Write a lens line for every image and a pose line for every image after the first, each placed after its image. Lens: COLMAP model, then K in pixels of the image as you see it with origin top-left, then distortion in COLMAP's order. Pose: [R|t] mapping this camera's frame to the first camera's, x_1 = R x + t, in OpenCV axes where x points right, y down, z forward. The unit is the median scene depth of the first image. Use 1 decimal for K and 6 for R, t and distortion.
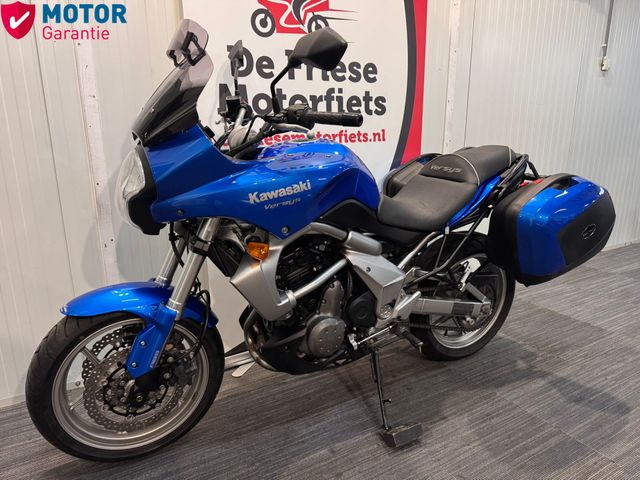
lens RADIAL K [[454.6, 0, 312.5], [0, 454.6, 242.0], [0, 0, 1]] dist [0.027394, -0.037014]
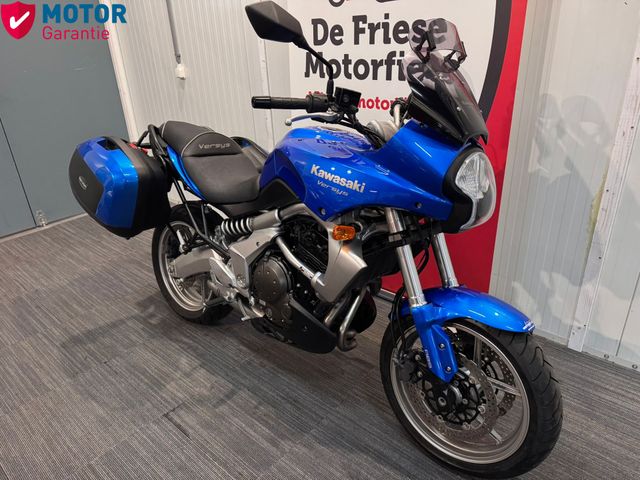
lens RADIAL K [[454.6, 0, 321.8], [0, 454.6, 238.2], [0, 0, 1]] dist [0.027394, -0.037014]
pose [[0.309673, 0.390915, -0.866769, 1.042302], [-0.188028, 0.918754, 0.347183, -0.305451], [0.932067, 0.055464, 0.358016, 0.590580]]
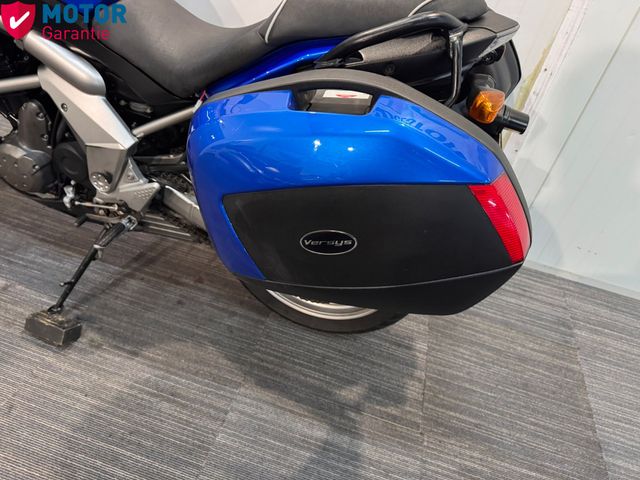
lens RADIAL K [[454.6, 0, 318.3], [0, 454.6, 236.9], [0, 0, 1]] dist [0.027394, -0.037014]
pose [[0.689407, 0.539925, -0.482908, 0.652860], [-0.338434, 0.829501, 0.444286, -0.165165], [0.640454, -0.142861, 0.754592, 0.591514]]
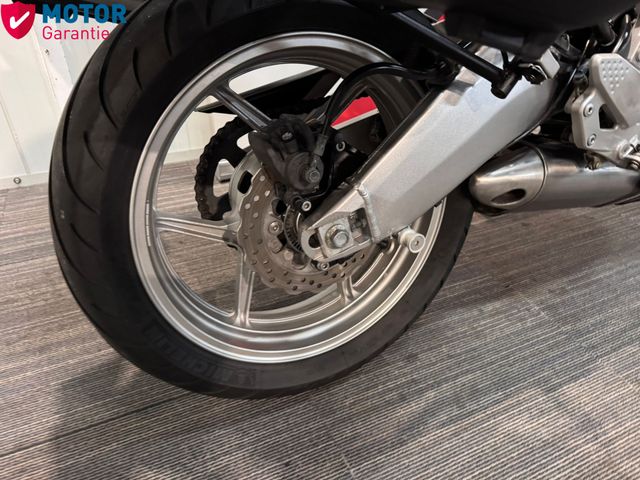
lens RADIAL K [[454.6, 0, 323.1], [0, 454.6, 236.7], [0, 0, 1]] dist [0.027394, -0.037014]
pose [[0.994855, 0.079291, -0.063054, -0.018720], [-0.053583, 0.940073, 0.336736, 0.139864], [0.085975, -0.331625, 0.939486, 0.385671]]
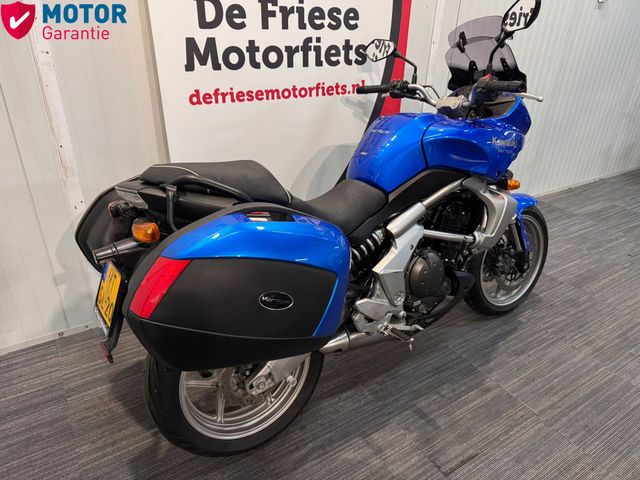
lens RADIAL K [[454.6, 0, 322.3], [0, 454.6, 238.5], [0, 0, 1]] dist [0.027394, -0.037014]
pose [[0.998088, 0.018673, 0.058918, 0.023592], [-0.031541, 0.973680, 0.225725, -0.159957], [-0.053153, -0.227152, 0.972408, -0.006098]]
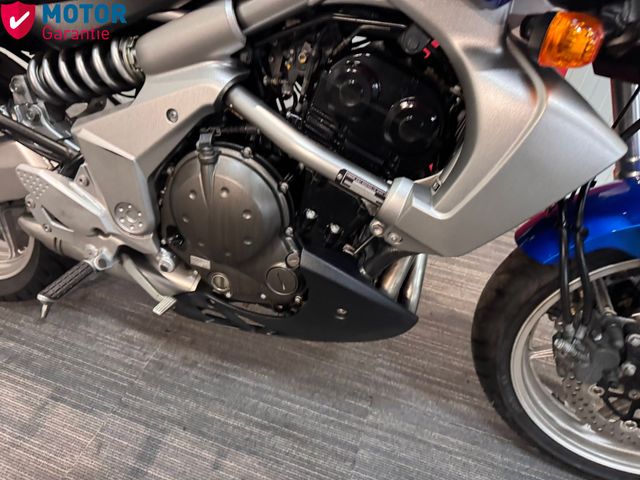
lens RADIAL K [[454.6, 0, 317.5], [0, 454.6, 240.1], [0, 0, 1]] dist [0.027394, -0.037014]
pose [[0.650224, 0.531008, -0.543359, 0.520854], [-0.236272, 0.821058, 0.519654, -0.079762], [0.722069, -0.209511, 0.659334, 0.639877]]
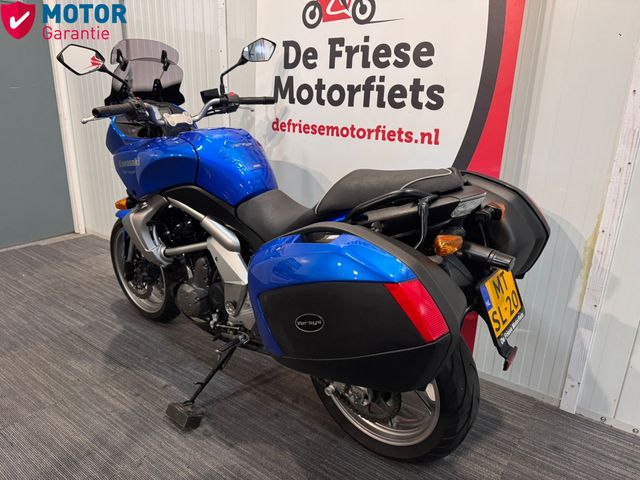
lens RADIAL K [[454.6, 0, 324.0], [0, 454.6, 236.1], [0, 0, 1]] dist [0.027394, -0.037014]
pose [[0.401134, 0.291726, -0.868324, 0.919102], [-0.251879, 0.946520, 0.201638, -0.217040], [0.880709, 0.137828, 0.453161, 0.612019]]
